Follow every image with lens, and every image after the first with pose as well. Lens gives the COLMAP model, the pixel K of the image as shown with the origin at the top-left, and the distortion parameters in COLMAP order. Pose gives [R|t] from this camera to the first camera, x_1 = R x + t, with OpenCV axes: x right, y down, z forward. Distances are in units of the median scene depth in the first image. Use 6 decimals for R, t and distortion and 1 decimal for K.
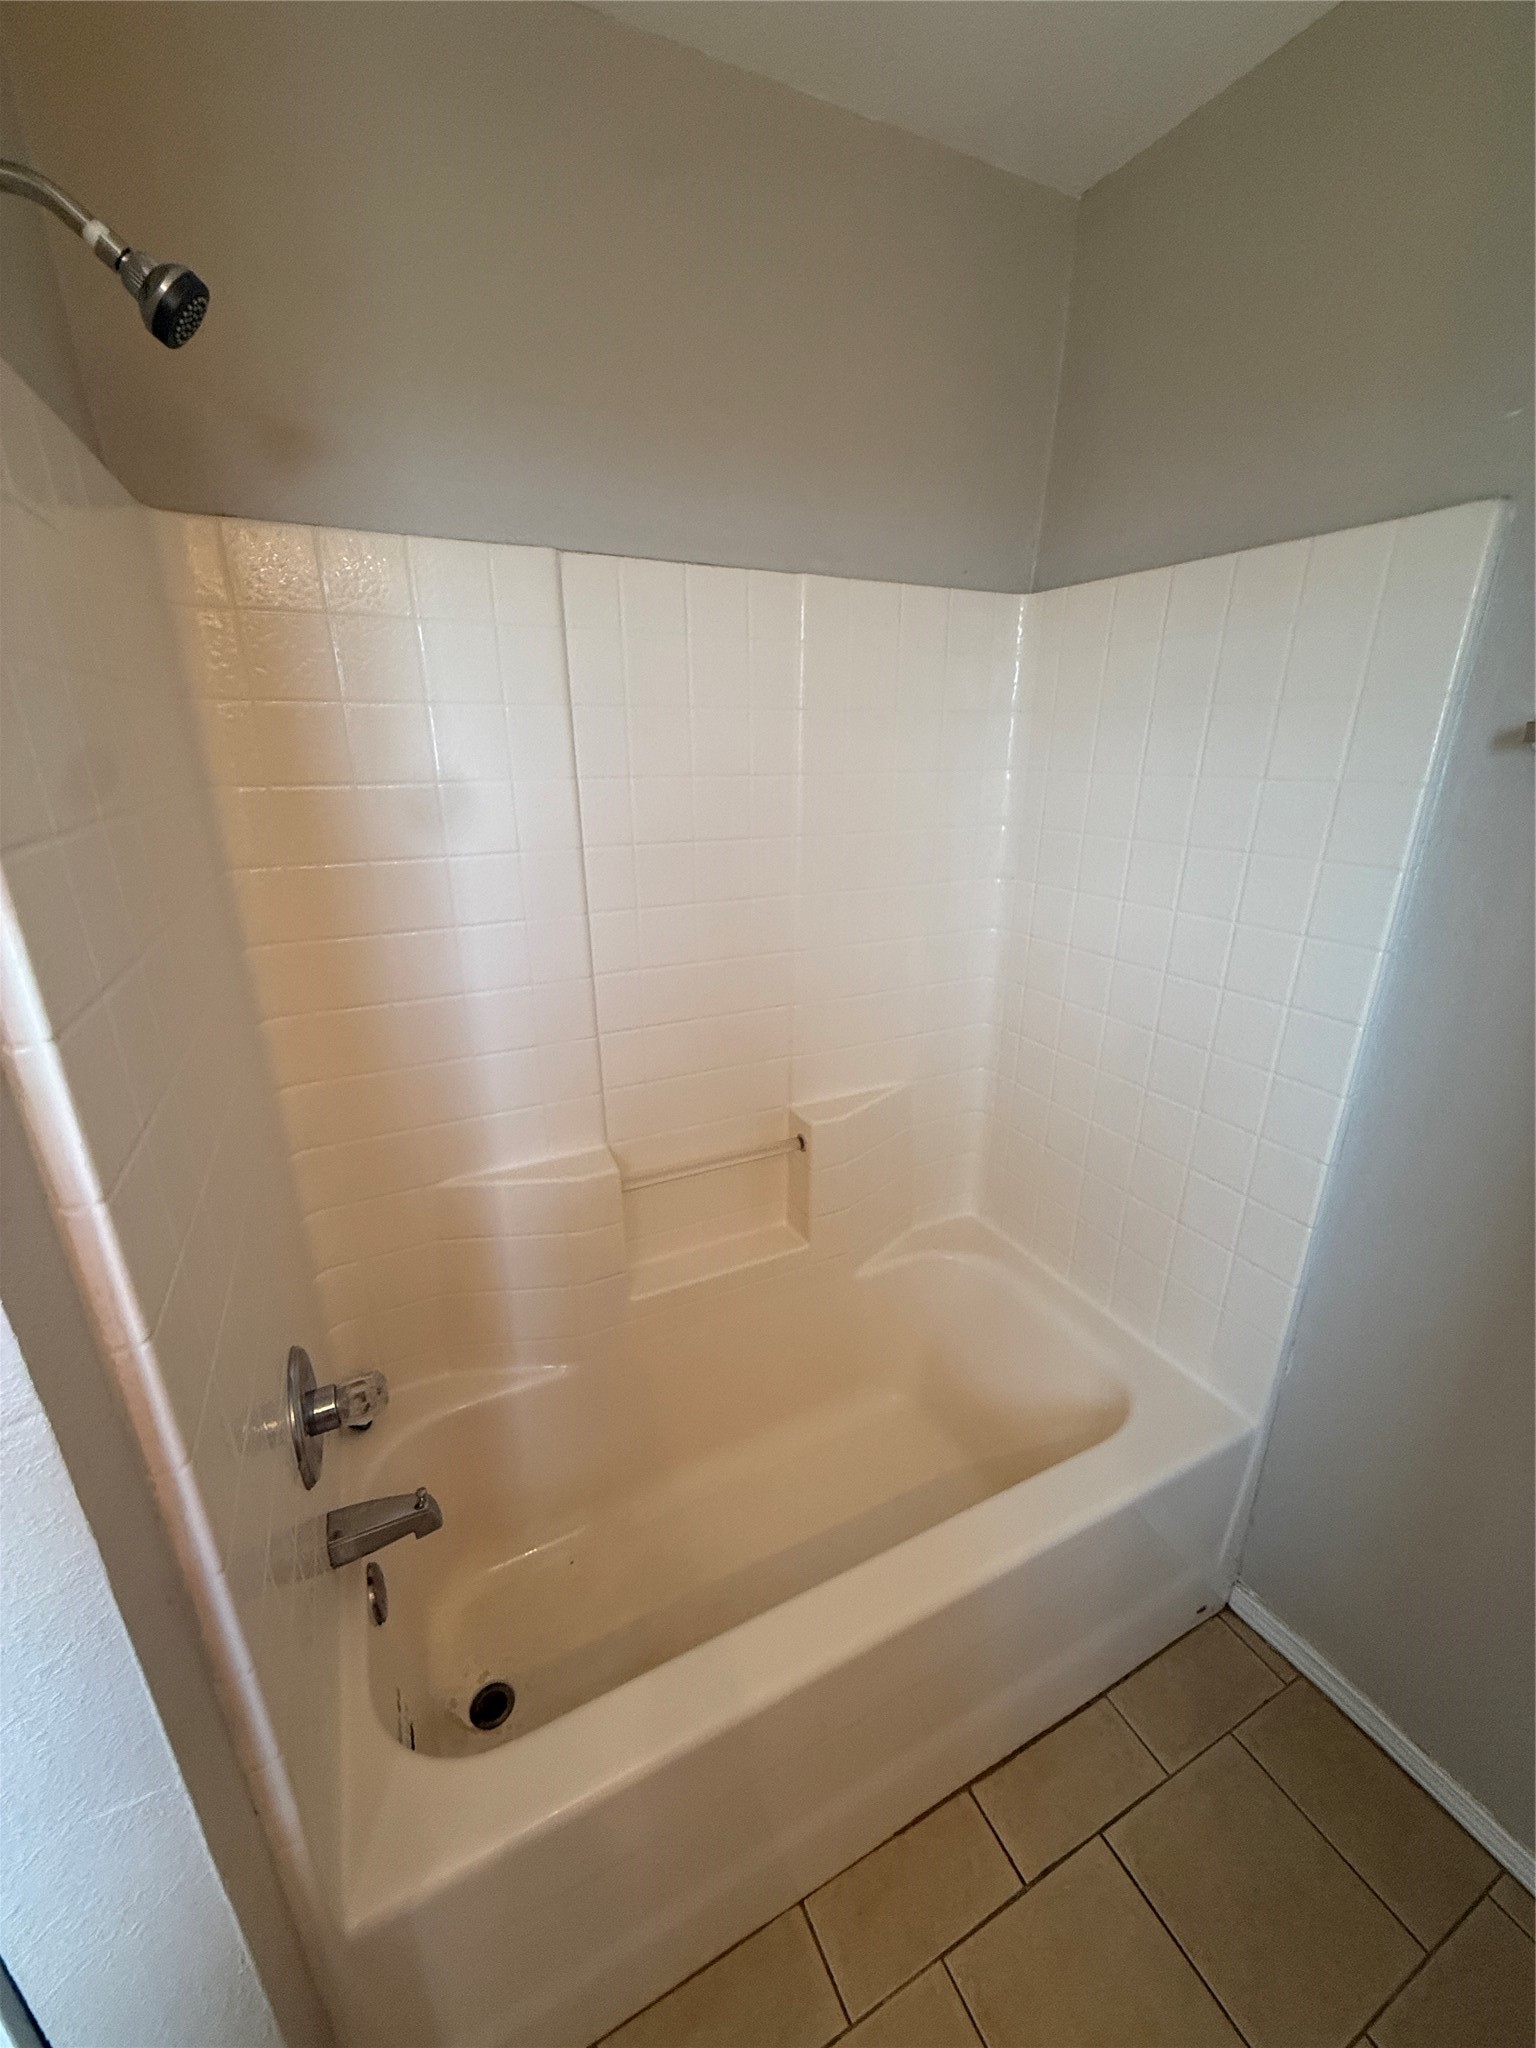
lens RADIAL K [[821.7, 0, 768.0], [0, 821.7, 1024.0], [0, 0, 1]] dist [0.000500, -0.000460]
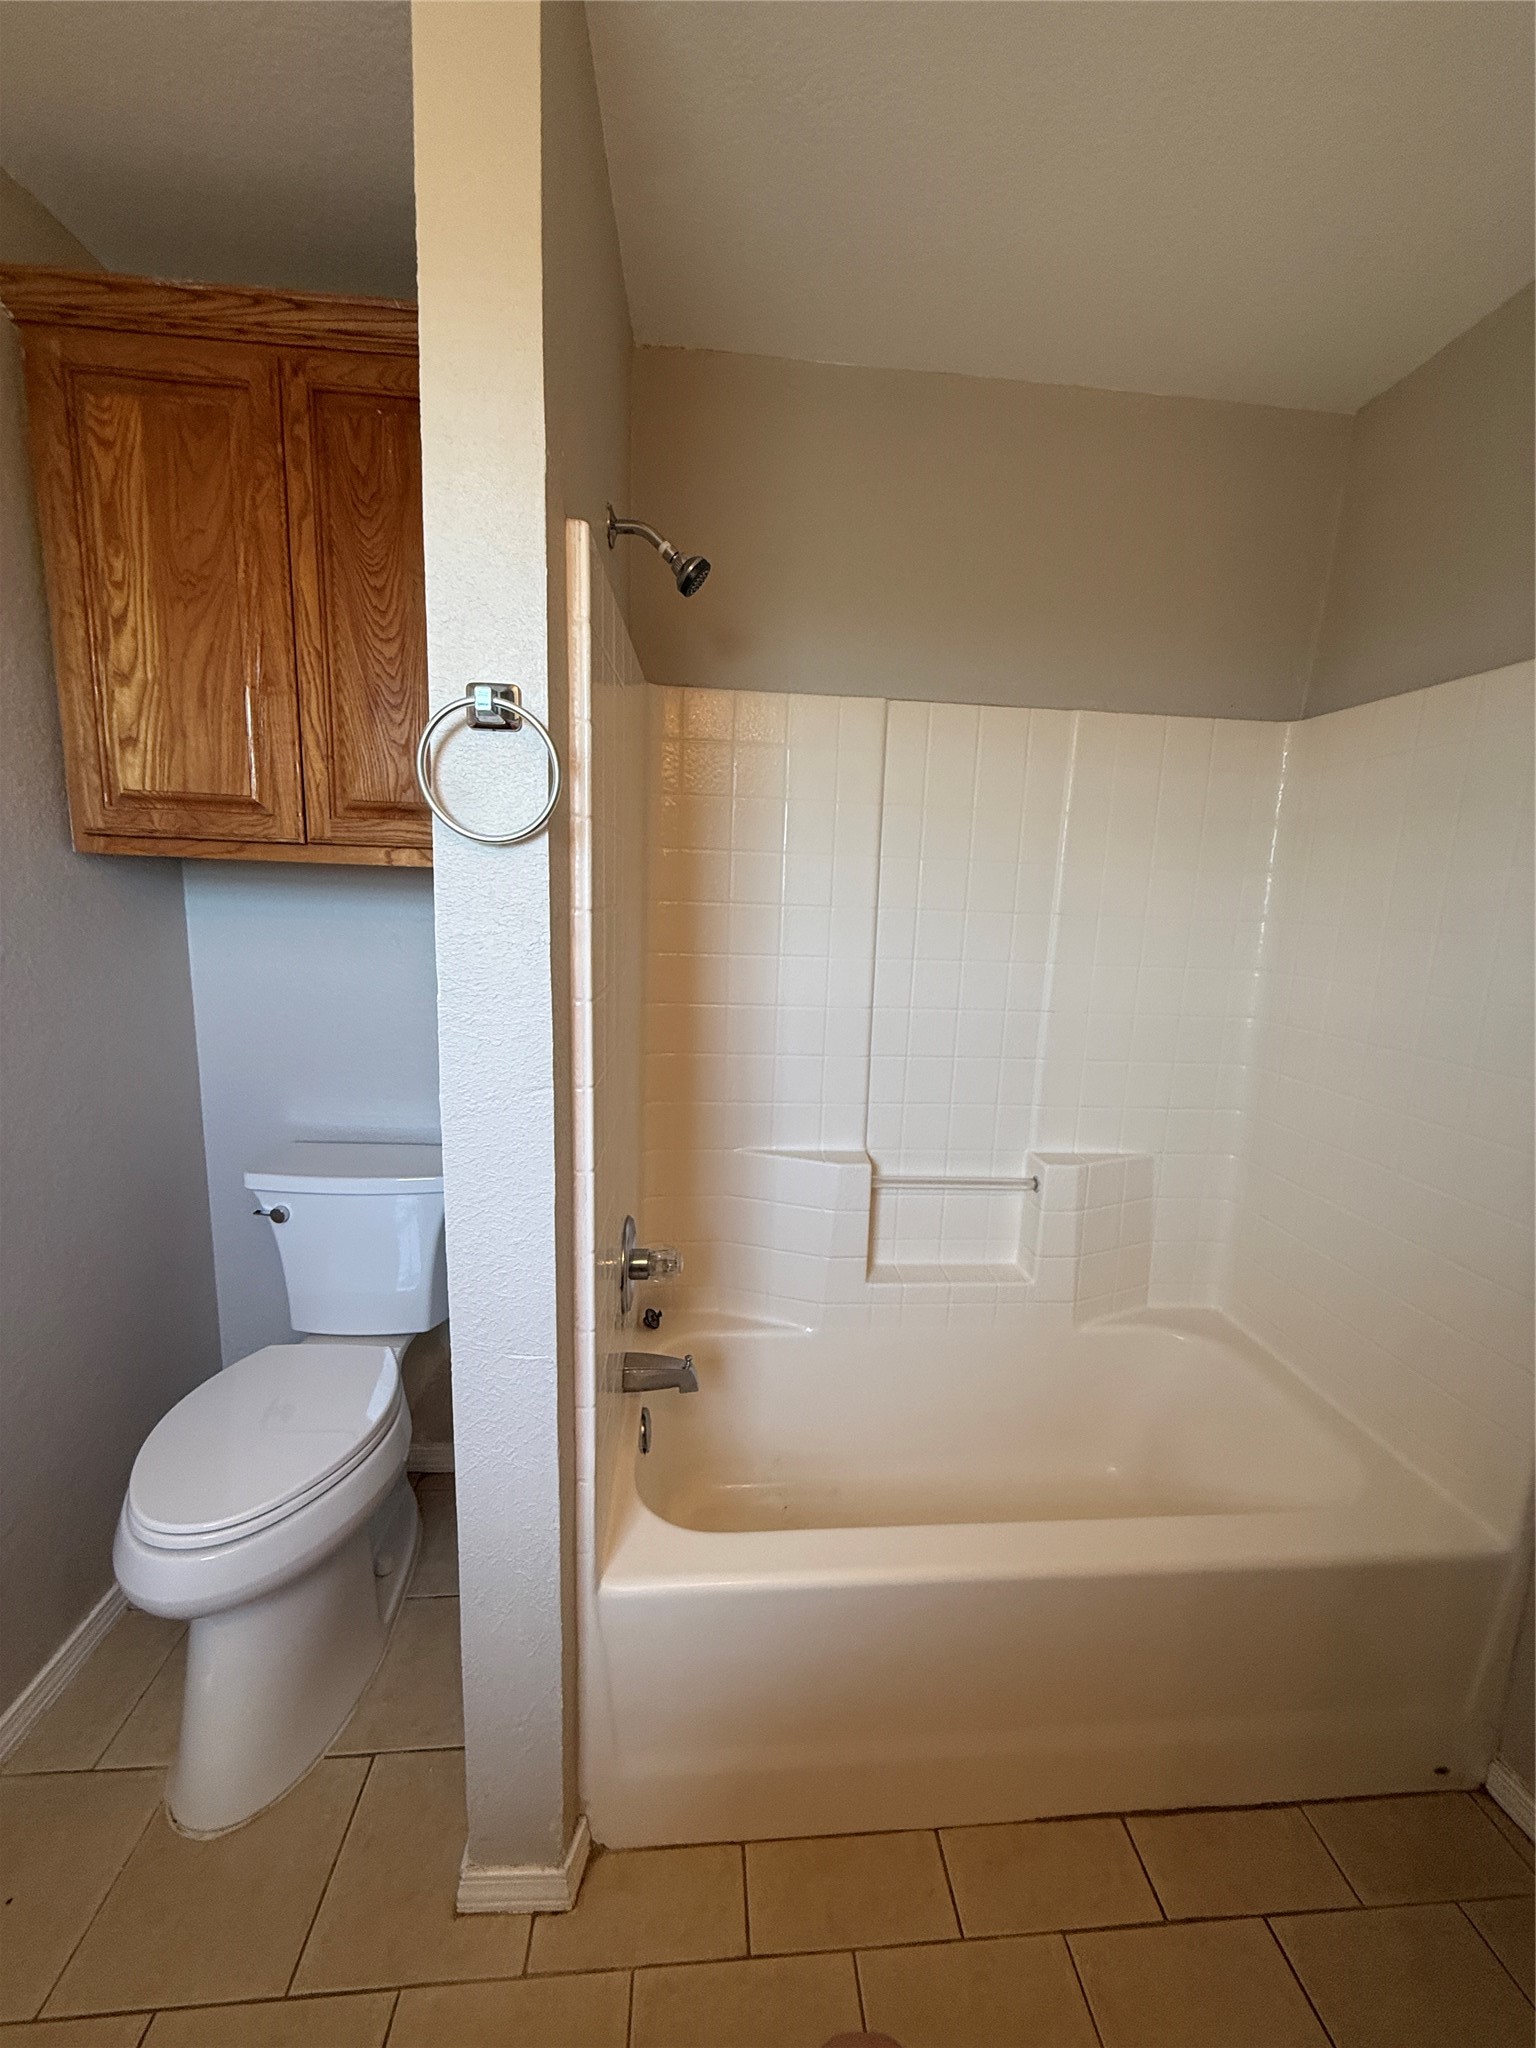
lens RADIAL K [[821.7, 0, 768.0], [0, 821.7, 1024.0], [0, 0, 1]] dist [0.000500, -0.000460]
pose [[0.927268, 0.096048, -0.361867, 0.123219], [-0.157720, 0.976797, -0.144886, 0.215471], [0.339555, 0.191422, 0.920902, -0.277613]]
